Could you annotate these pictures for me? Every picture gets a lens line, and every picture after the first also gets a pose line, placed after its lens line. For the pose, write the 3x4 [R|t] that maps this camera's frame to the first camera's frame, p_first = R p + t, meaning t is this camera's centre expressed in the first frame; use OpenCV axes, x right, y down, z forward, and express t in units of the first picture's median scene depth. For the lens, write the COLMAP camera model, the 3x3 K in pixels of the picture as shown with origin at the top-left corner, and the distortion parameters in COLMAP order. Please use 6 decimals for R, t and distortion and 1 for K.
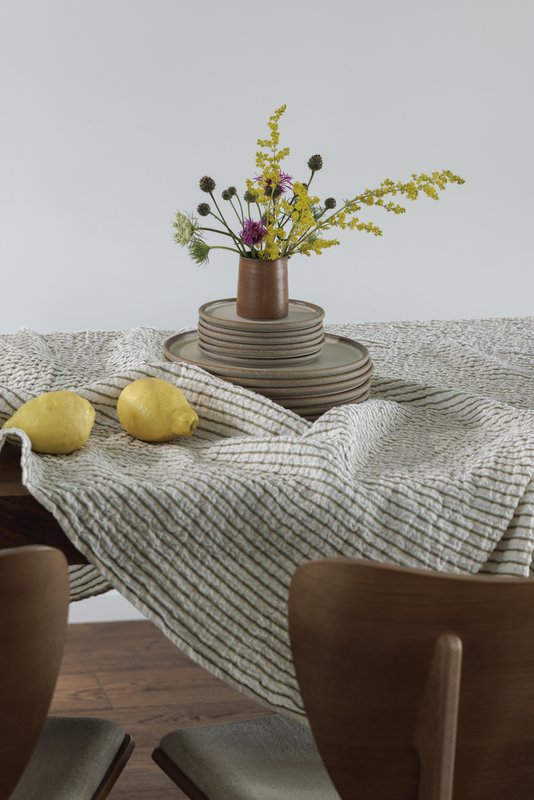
lens RADIAL K [[2313.1, 0, 266.6], [0, 2313.1, 399.3], [0, 0, 1]] dist [-0.021747, 0.000000]
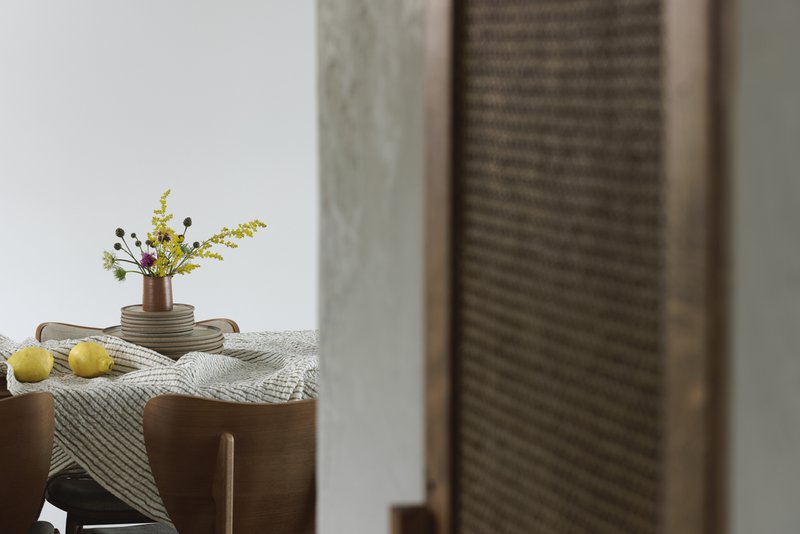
lens RADIAL K [[2313.1, 0, 400.1], [0, 2313.1, 267.7], [0, 0, 1]] dist [-0.021747, 0.000000]
pose [[0.999438, -0.033520, -0.000549, 0.190300], [0.033040, 0.987642, -0.153204, 0.212825], [0.005677, 0.153100, 0.988194, -0.738698]]
